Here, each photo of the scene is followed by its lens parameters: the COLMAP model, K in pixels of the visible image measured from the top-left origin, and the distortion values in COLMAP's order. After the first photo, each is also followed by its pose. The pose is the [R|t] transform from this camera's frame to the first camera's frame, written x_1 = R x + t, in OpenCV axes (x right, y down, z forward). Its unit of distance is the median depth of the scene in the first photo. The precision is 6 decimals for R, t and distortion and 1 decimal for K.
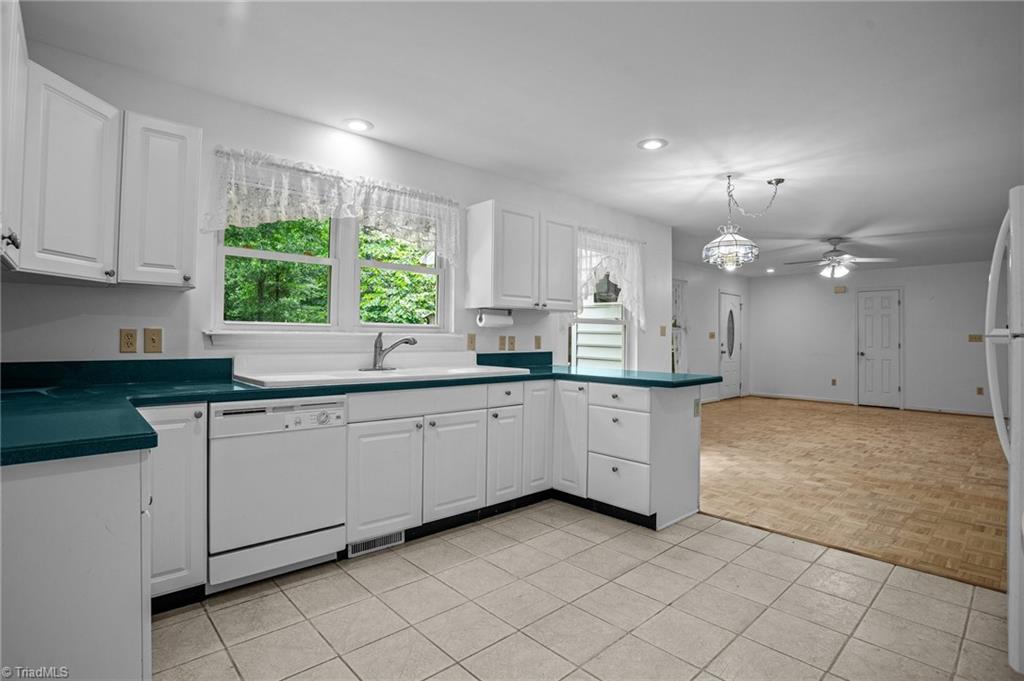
lens RADIAL K [[492.9, 0, 505.3], [0, 492.9, 340.1], [0, 0, 1]] dist [-0.072161, 0.026690]
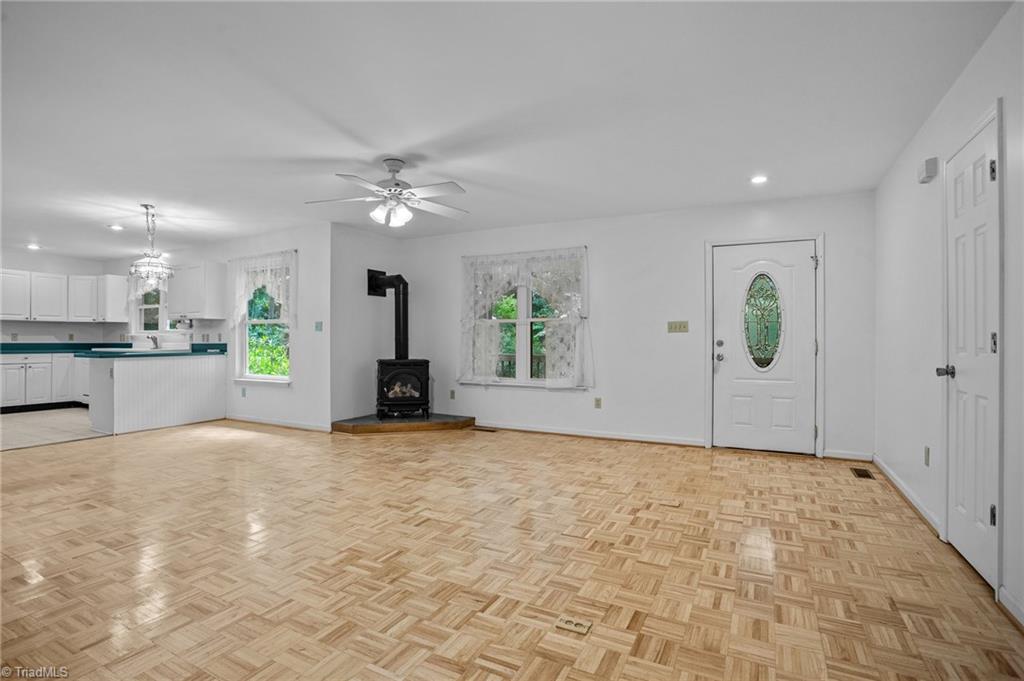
lens RADIAL K [[492.9, 0, 505.3], [0, 492.9, 340.1], [0, 0, 1]] dist [-0.072161, 0.026690]
pose [[0.344382, -0.005608, -0.938813, 1.937189], [-0.001507, 0.999978, -0.006526, 0.021992], [0.938828, 0.003662, 0.344366, 1.363560]]
